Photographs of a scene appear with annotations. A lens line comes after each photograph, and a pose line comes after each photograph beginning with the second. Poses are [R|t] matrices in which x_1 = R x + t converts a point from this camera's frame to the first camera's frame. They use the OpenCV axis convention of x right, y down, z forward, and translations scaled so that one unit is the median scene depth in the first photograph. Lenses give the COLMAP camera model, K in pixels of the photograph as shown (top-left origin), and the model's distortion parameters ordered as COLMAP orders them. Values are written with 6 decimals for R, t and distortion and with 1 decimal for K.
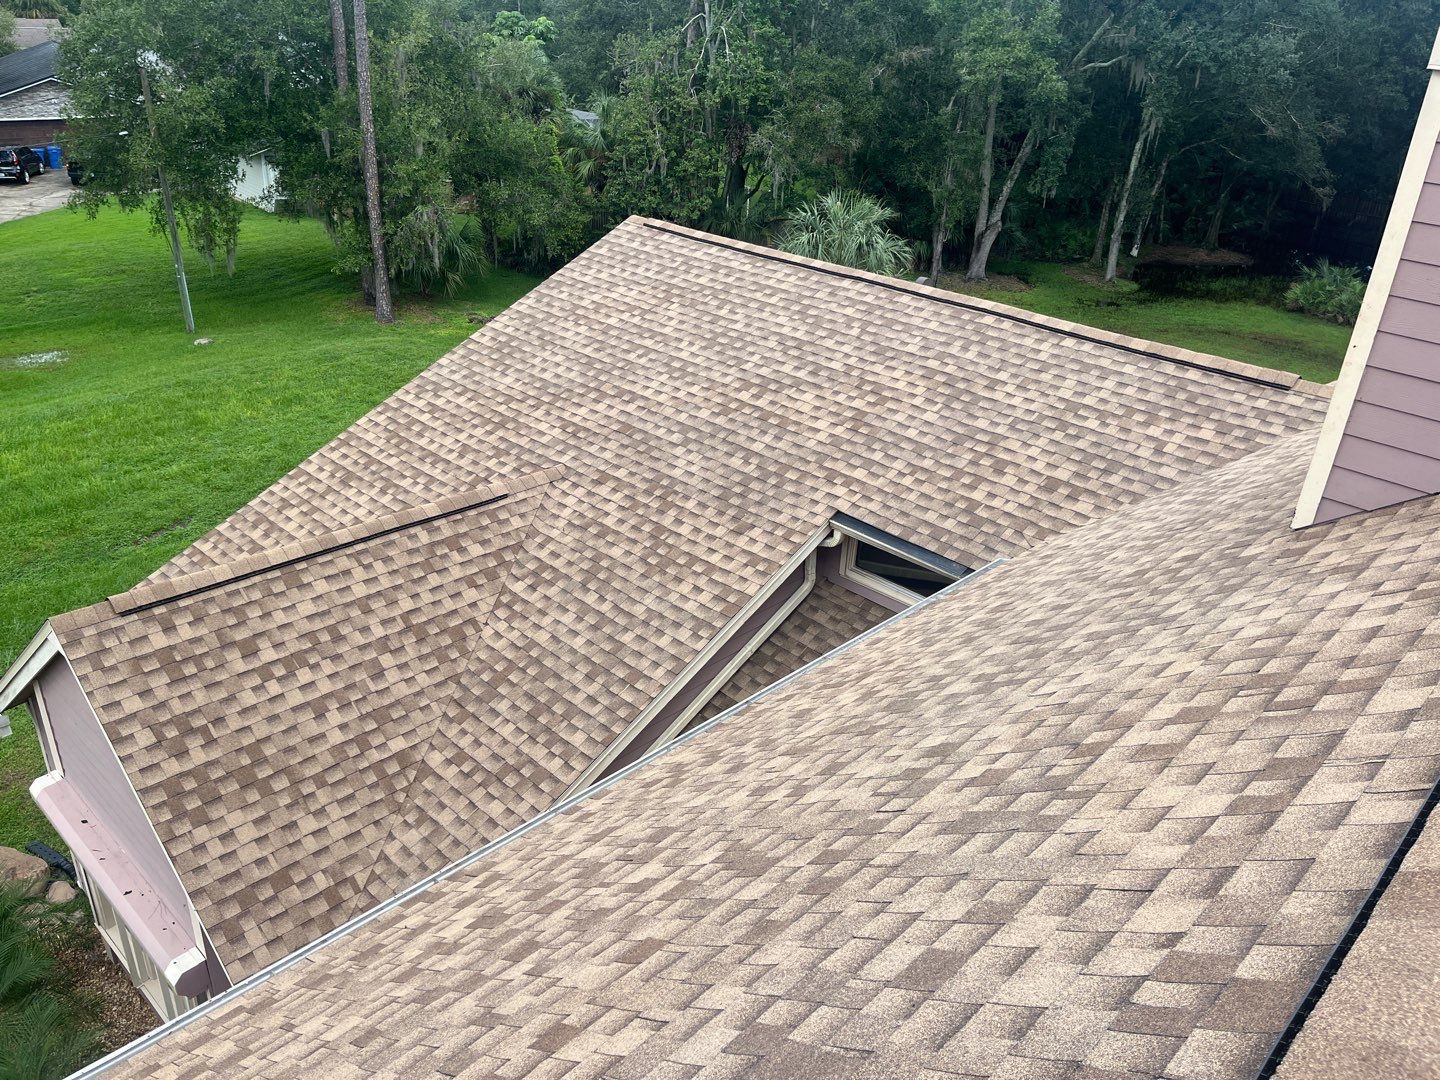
lens RADIAL K [[1092.6, 0, 727.2], [0, 1092.6, 538.1], [0, 0, 1]] dist [0.074384, -0.101411]
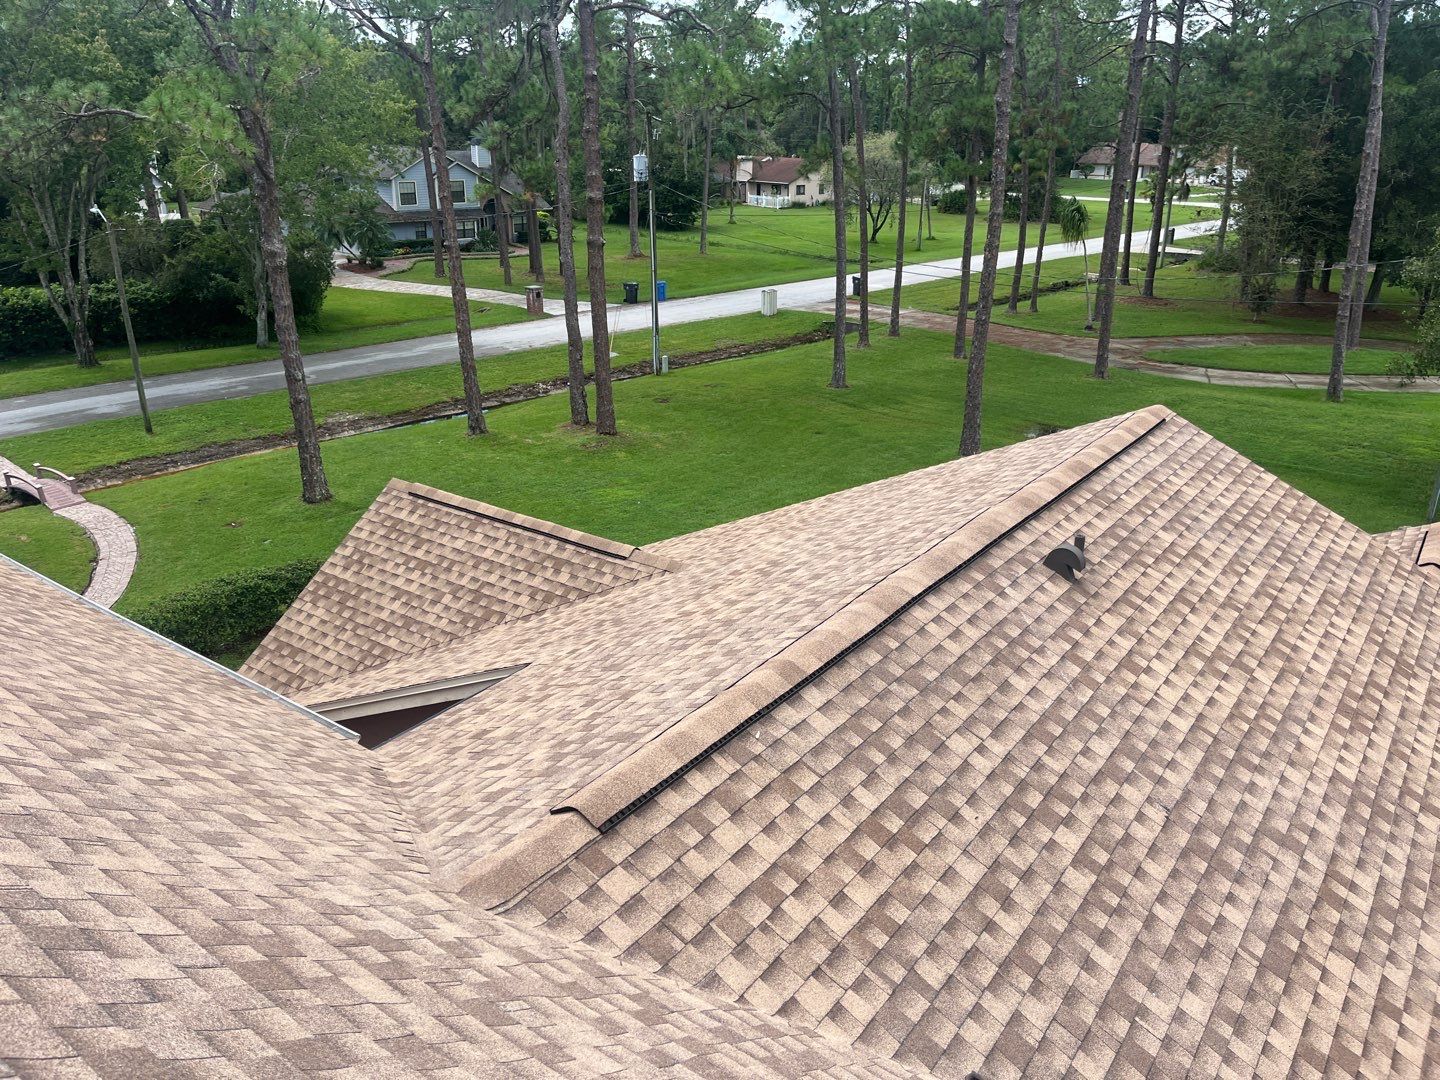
lens RADIAL K [[1092.6, 0, 737.0], [0, 1092.6, 548.0], [0, 0, 1]] dist [0.074384, -0.101411]
pose [[0.138853, 0.308451, -0.941052, 0.968704], [-0.441600, 0.869835, 0.219949, -0.388389], [0.886403, 0.385027, 0.256991, 0.929988]]
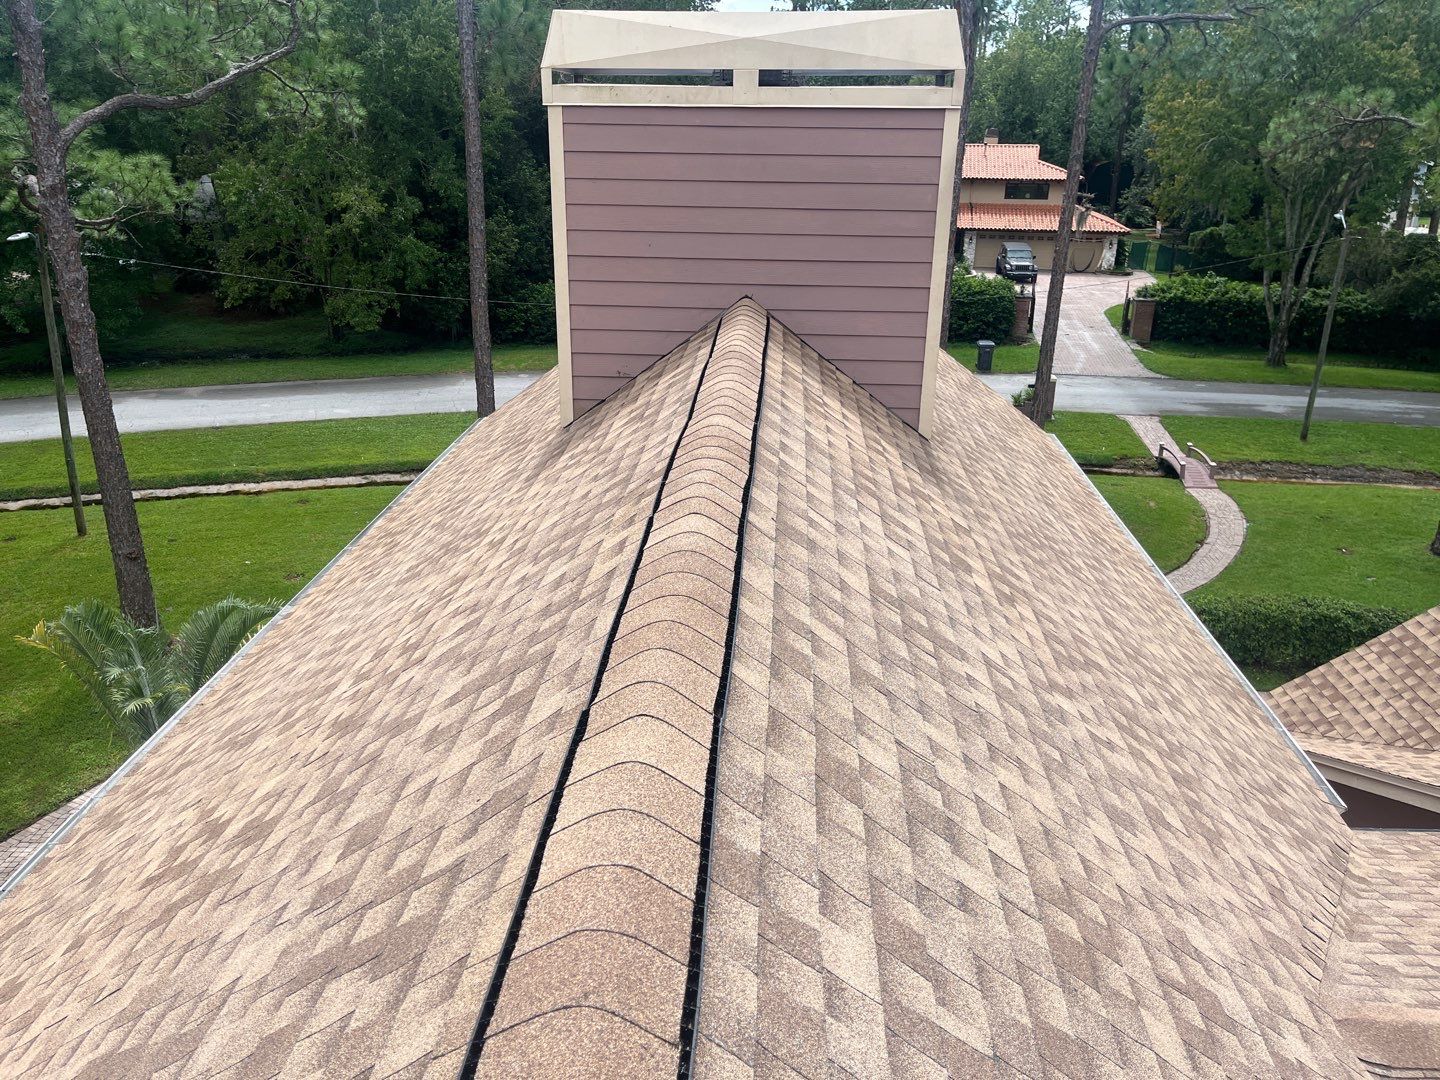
lens RADIAL K [[1092.6, 0, 719.7], [0, 1092.6, 550.1], [0, 0, 1]] dist [0.074384, -0.101411]
pose [[-0.764190, 0.176395, -0.620402, 0.941442], [-0.333651, 0.715069, 0.614291, -0.395881], [0.551988, 0.676433, -0.487594, 0.959275]]
